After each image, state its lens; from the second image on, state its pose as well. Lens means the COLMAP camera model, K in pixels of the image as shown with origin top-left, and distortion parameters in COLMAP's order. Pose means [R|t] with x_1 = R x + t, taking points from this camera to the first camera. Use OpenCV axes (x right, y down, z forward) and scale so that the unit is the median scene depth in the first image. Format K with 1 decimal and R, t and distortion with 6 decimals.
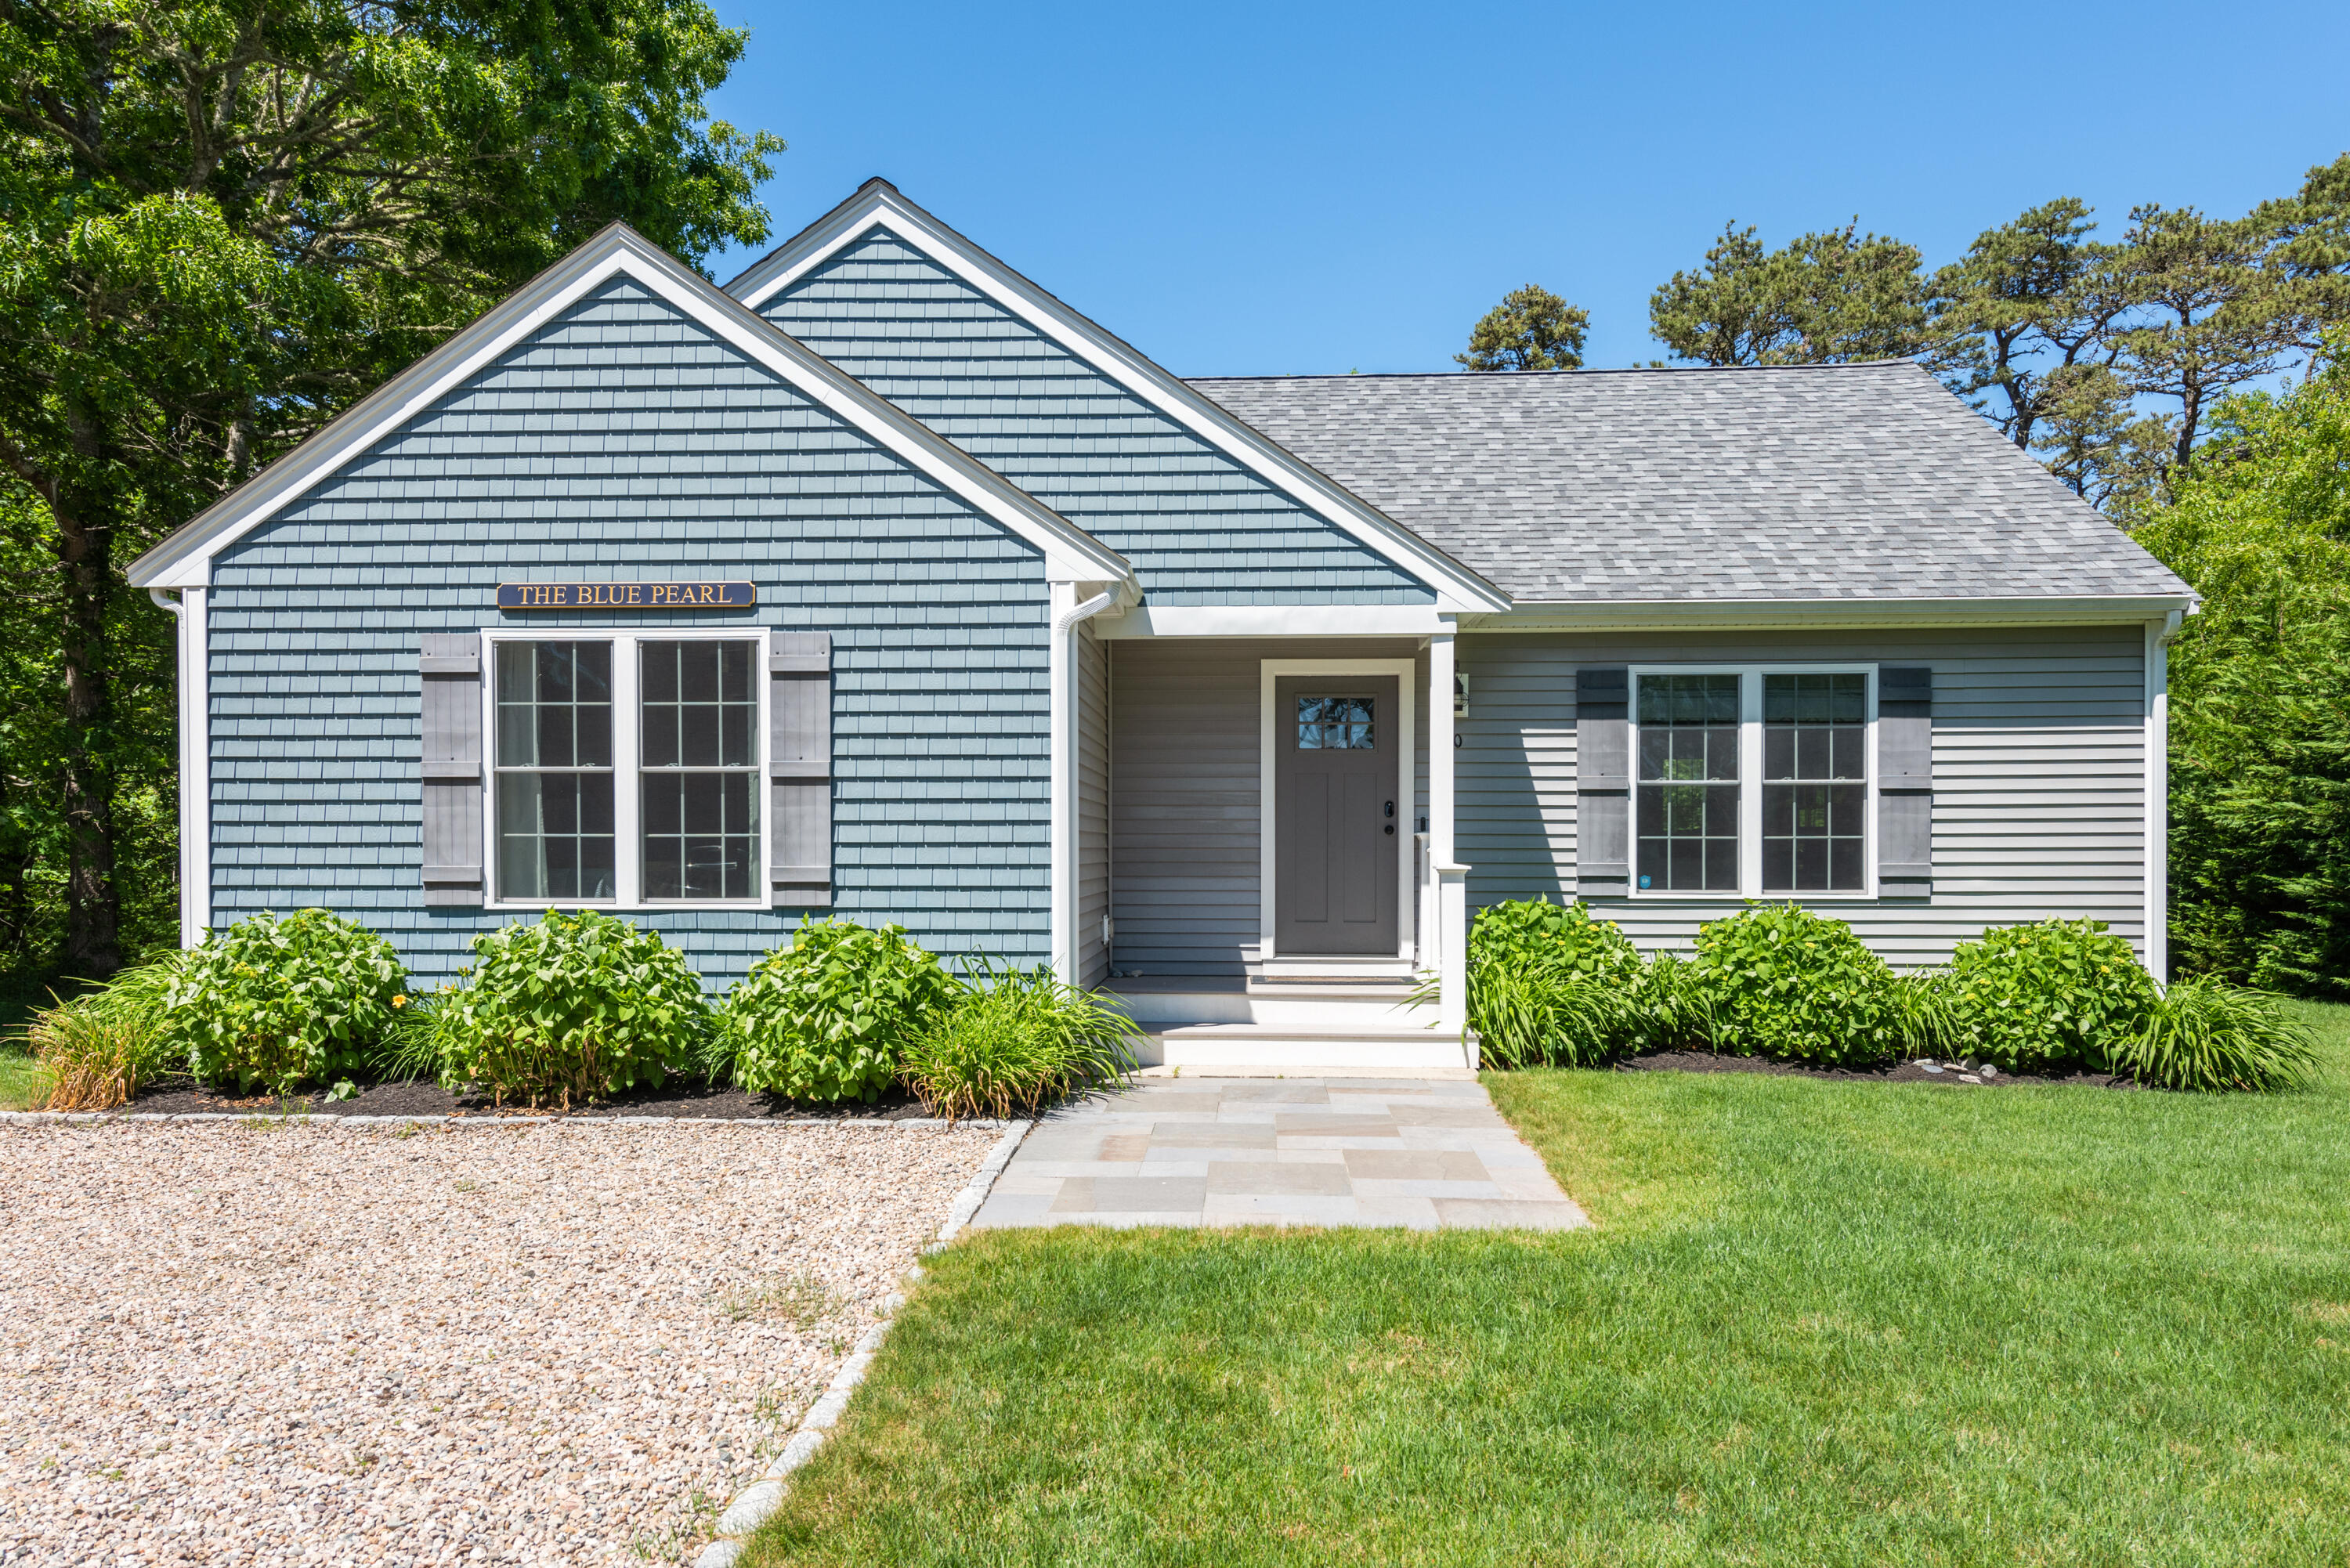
lens RADIAL K [[1531.9, 0, 1184.5], [0, 1531.9, 852.0], [0, 0, 1]] dist [0.018765, -0.001128]
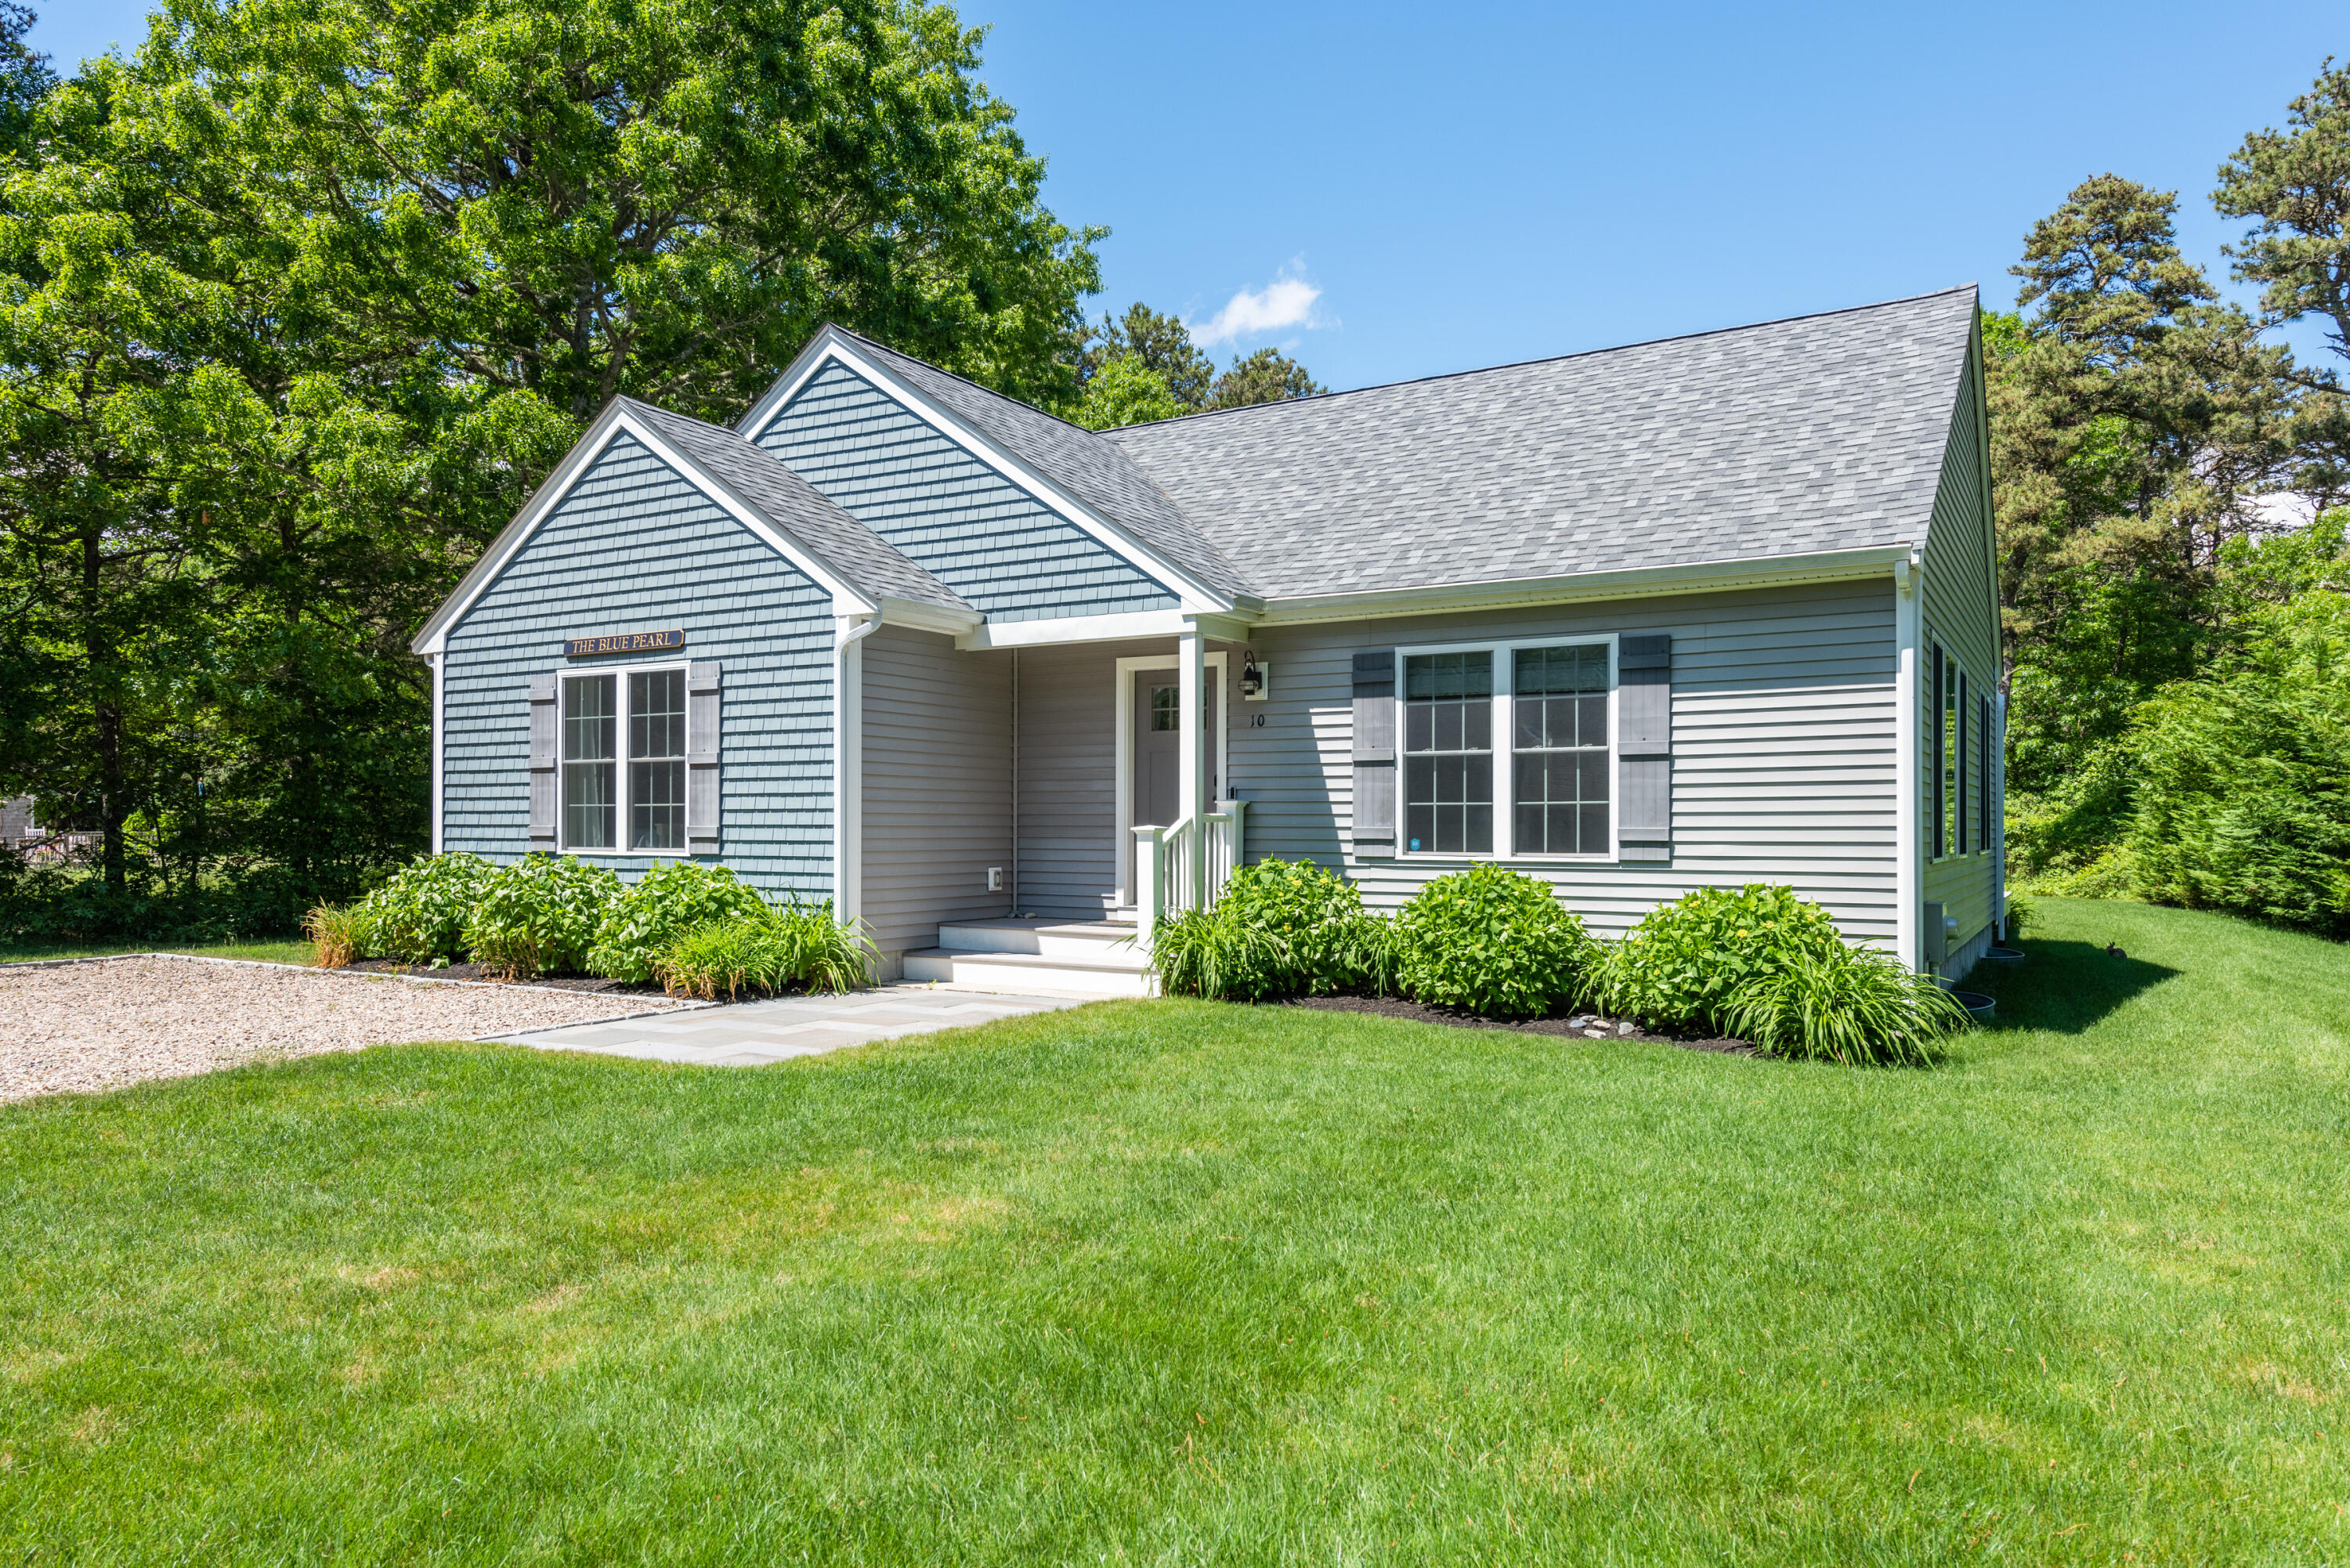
lens RADIAL K [[1548.6, 0, 1180.7], [0, 1548.6, 793.5], [0, 0, 1]] dist [0.024472, -0.004504]
pose [[0.879559, -0.009030, -0.475704, 0.728147], [-0.003074, 0.999691, -0.024660, 0.011632], [0.475780, 0.023152, 0.879260, -0.051688]]
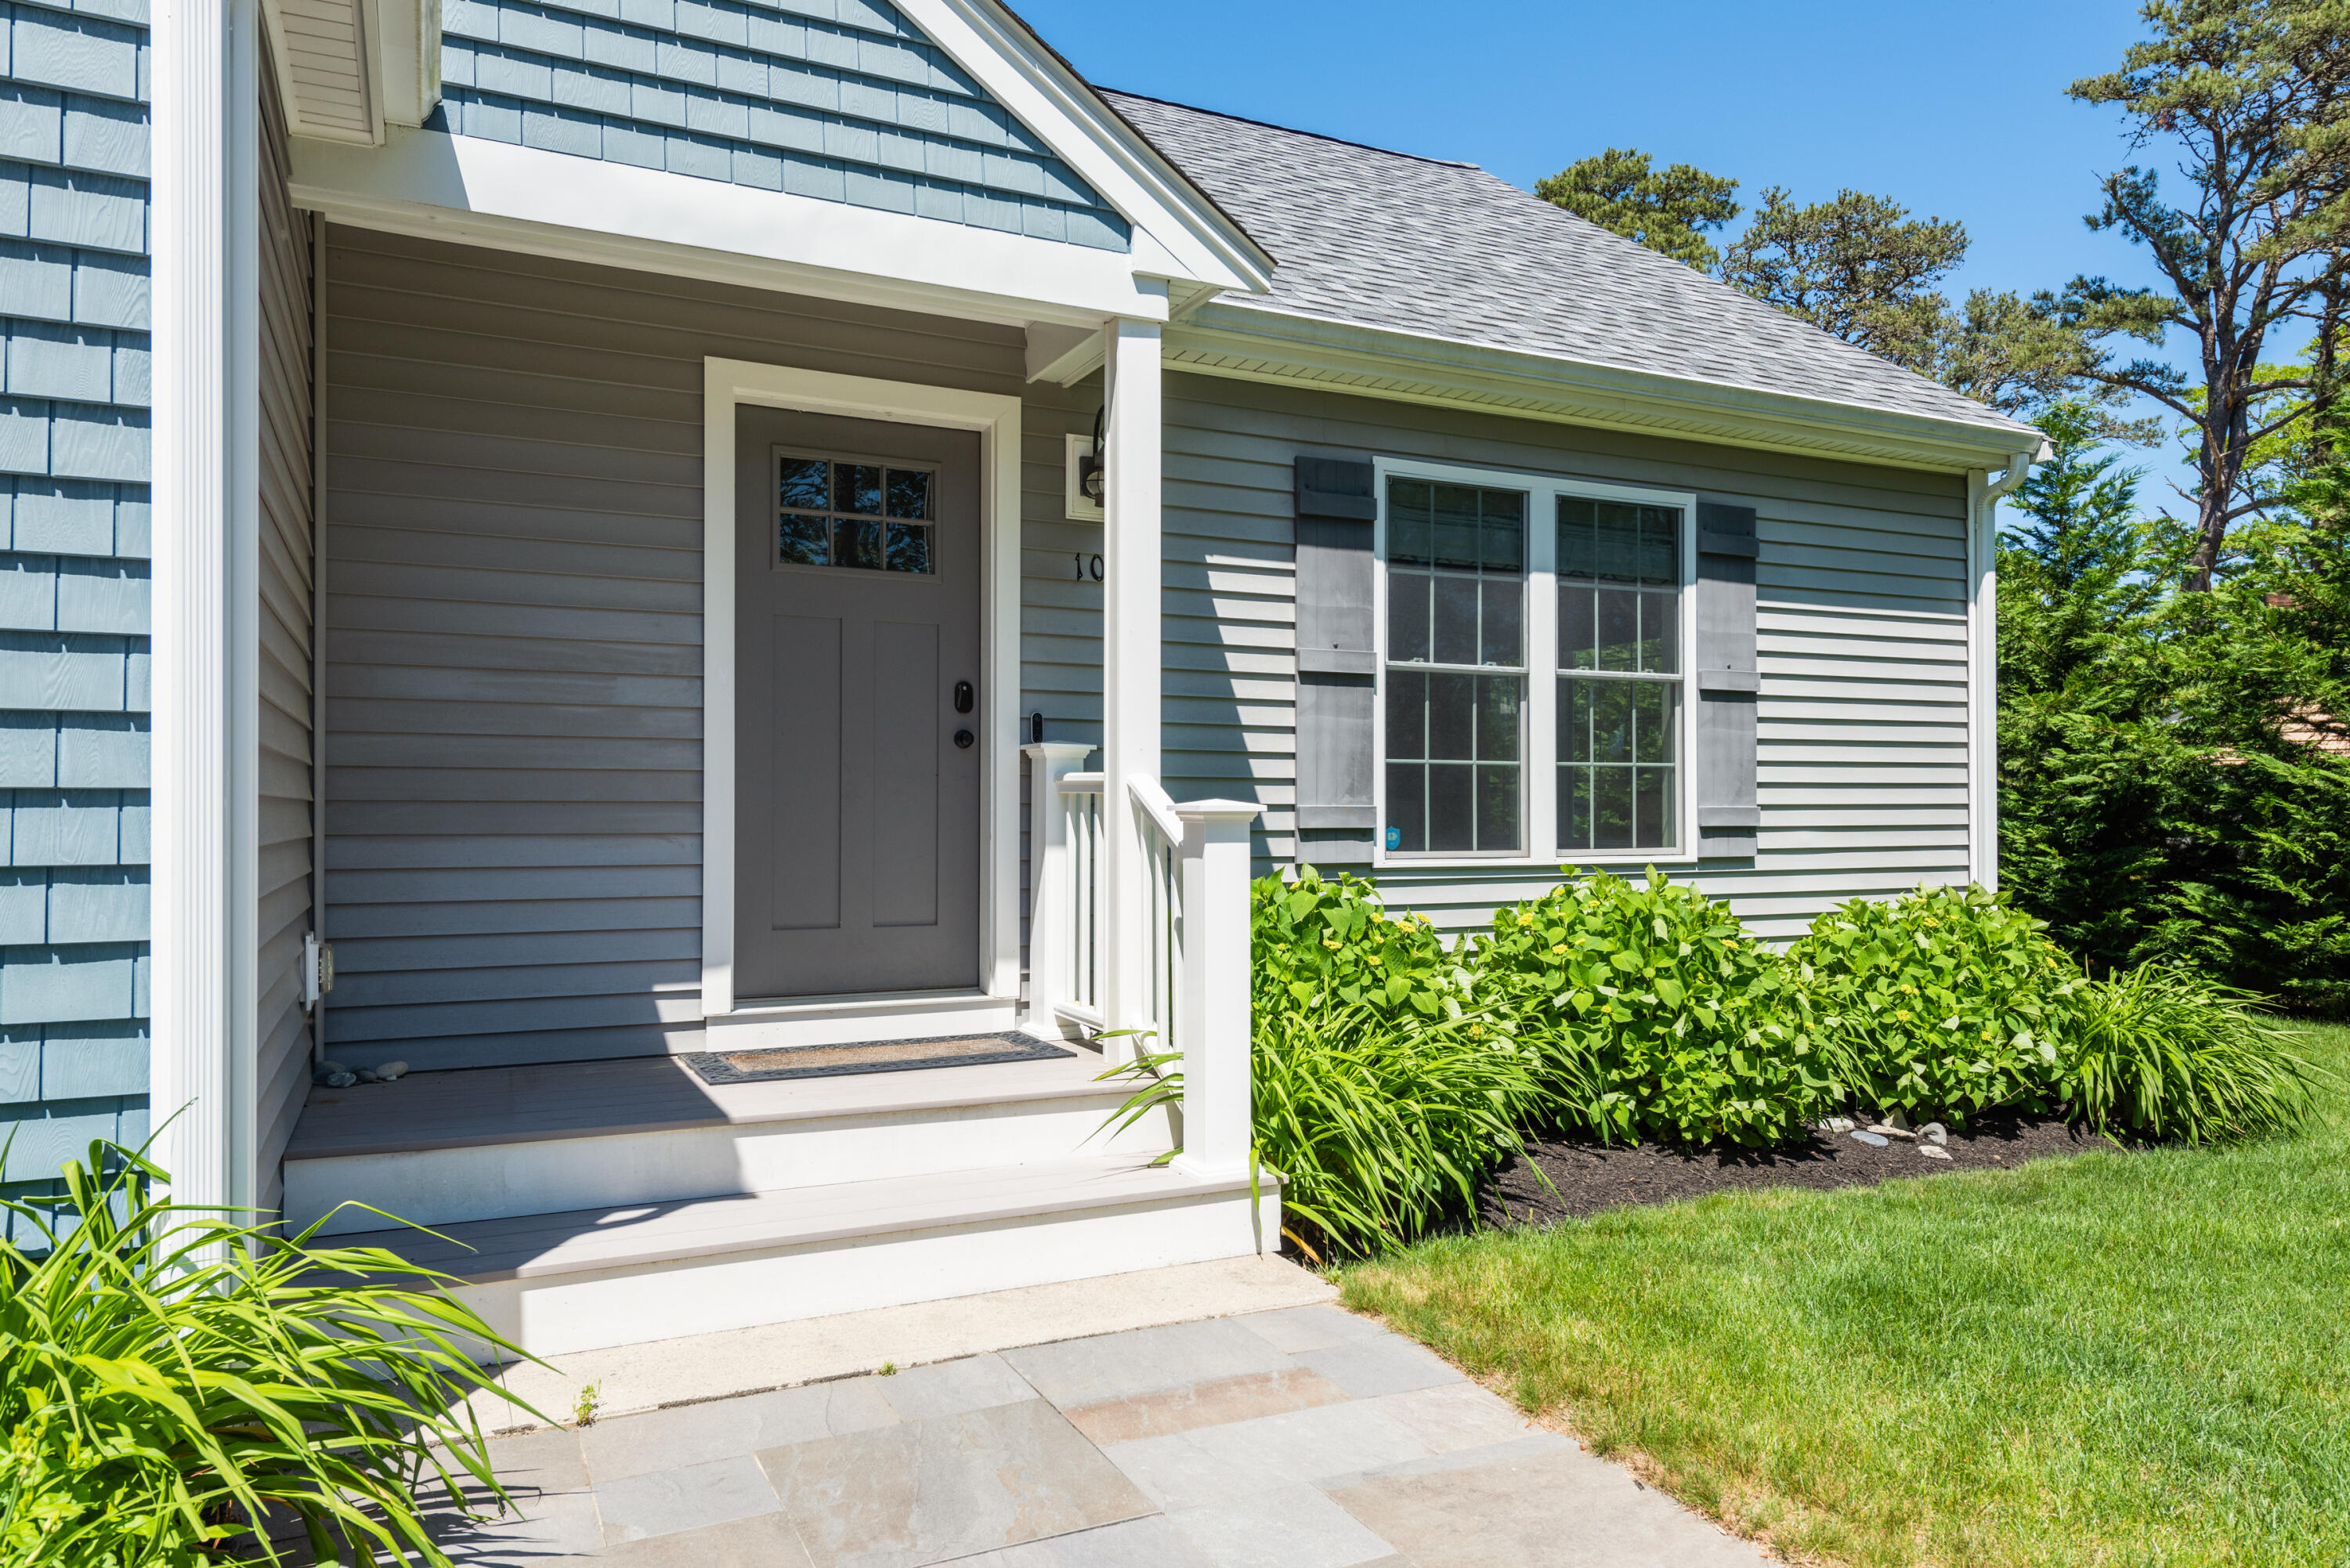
lens RADIAL K [[1548.6, 0, 1180.7], [0, 1548.6, 793.5], [0, 0, 1]] dist [0.024472, -0.004504]
pose [[0.876359, 0.005468, 0.481627, -0.051714], [0.001955, 0.999887, -0.014910, 0.012035], [-0.481654, 0.014009, 0.876249, 0.570360]]
